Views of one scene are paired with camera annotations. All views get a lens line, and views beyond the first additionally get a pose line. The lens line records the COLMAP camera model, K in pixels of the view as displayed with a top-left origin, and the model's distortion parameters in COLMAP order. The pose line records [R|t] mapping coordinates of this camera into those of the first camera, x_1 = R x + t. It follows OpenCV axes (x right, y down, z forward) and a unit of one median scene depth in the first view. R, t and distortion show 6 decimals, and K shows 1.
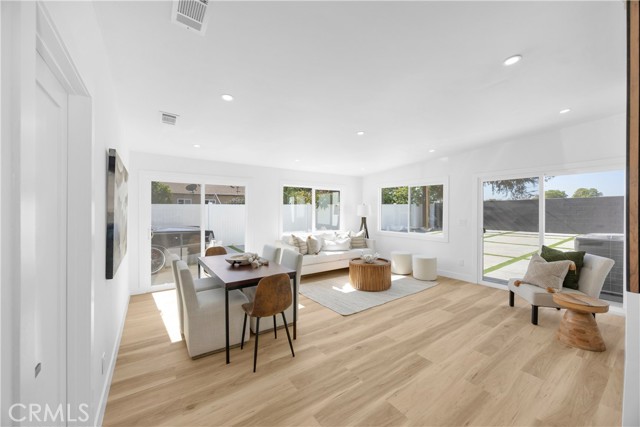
lens RADIAL K [[242.2, 0, 317.3], [0, 242.2, 213.6], [0, 0, 1]] dist [0.000125, 0.000031]
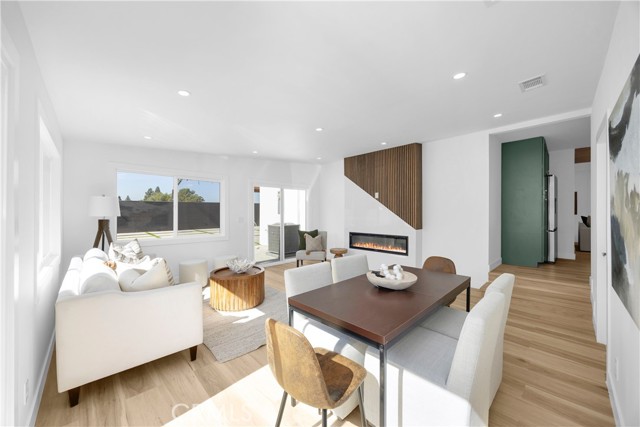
lens RADIAL K [[242.2, 0, 317.3], [0, 242.2, 213.6], [0, 0, 1]] dist [0.000125, 0.000031]
pose [[-0.165596, -0.003983, 0.986186, -0.429640], [0.014368, 0.999876, 0.006451, 0.002708], [-0.986089, 0.015238, -0.165518, 0.610796]]
